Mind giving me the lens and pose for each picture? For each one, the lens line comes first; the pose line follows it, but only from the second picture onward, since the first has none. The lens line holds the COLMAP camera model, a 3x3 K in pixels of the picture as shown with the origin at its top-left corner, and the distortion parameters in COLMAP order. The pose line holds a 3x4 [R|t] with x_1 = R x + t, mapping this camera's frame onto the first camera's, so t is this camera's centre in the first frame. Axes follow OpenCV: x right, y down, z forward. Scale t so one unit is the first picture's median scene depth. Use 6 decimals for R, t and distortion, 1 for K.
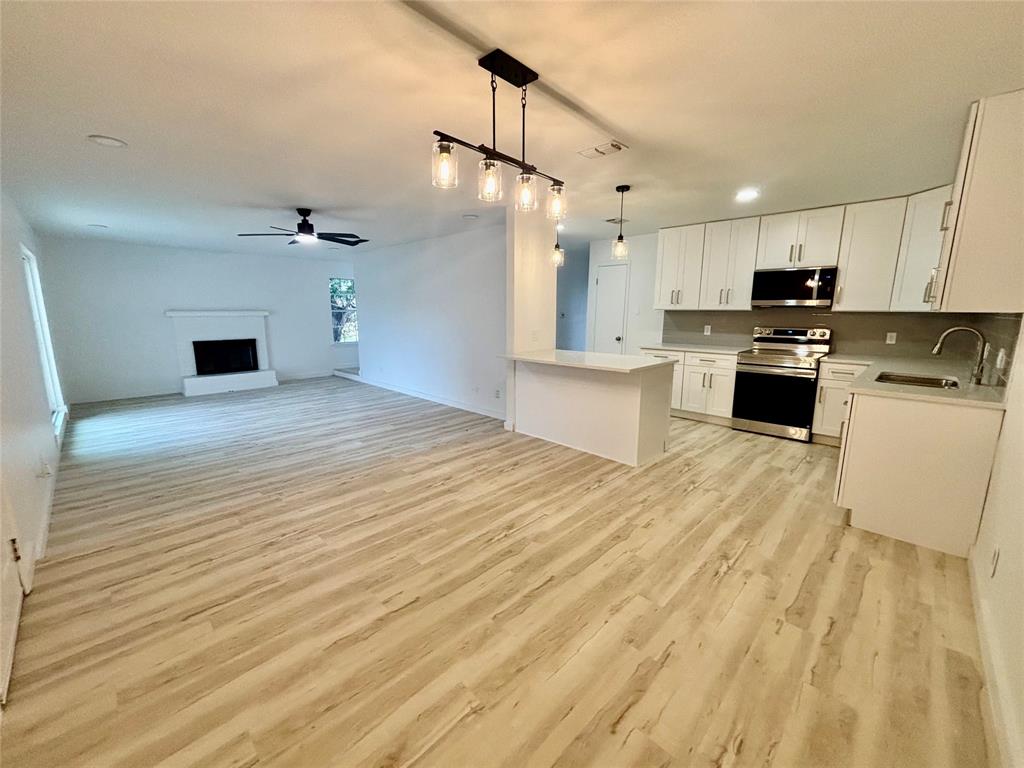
lens RADIAL K [[415.4, 0, 515.2], [0, 415.4, 382.4], [0, 0, 1]] dist [0.004106, -0.001208]
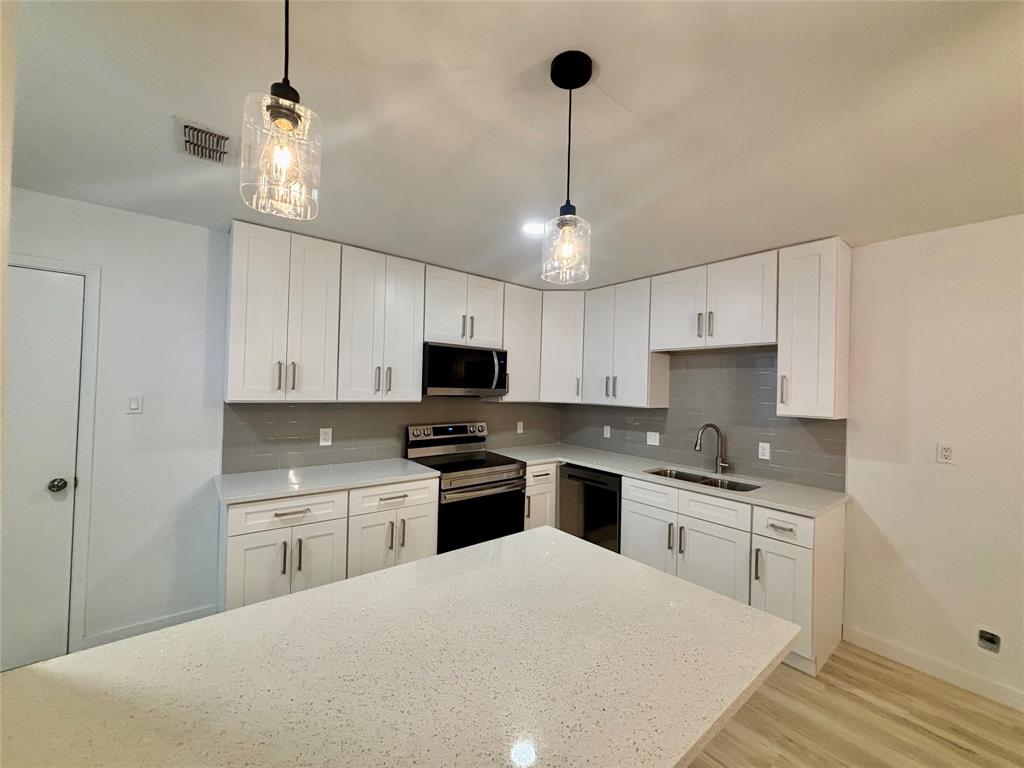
lens RADIAL K [[415.4, 0, 518.3], [0, 415.4, 385.8], [0, 0, 1]] dist [0.004106, -0.001208]
pose [[0.120847, -0.000486, 0.992671, -0.067355], [0.146129, 0.989114, -0.017305, -0.224852], [-0.981857, 0.147150, 0.119602, 1.055352]]
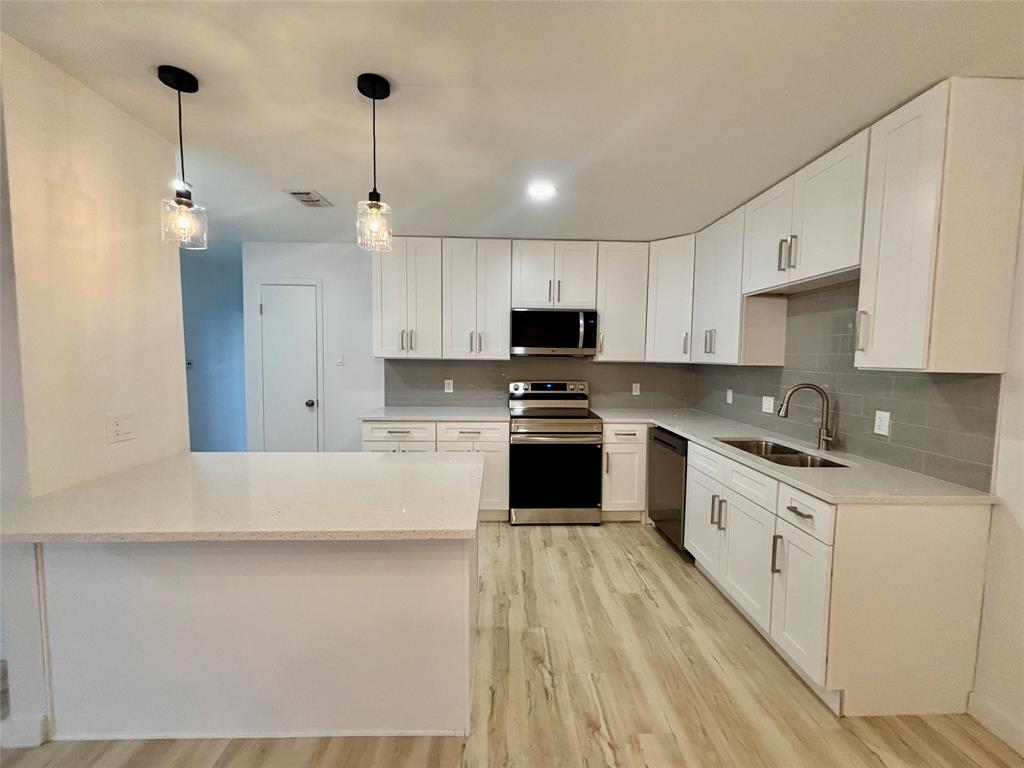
lens RADIAL K [[415.4, 0, 512.9], [0, 415.4, 387.0], [0, 0, 1]] dist [0.004106, -0.001208]
pose [[0.701225, -0.050522, 0.711148, 0.041942], [0.115501, 0.992359, -0.043390, -0.123703], [-0.703522, 0.112565, 0.701702, 0.643826]]
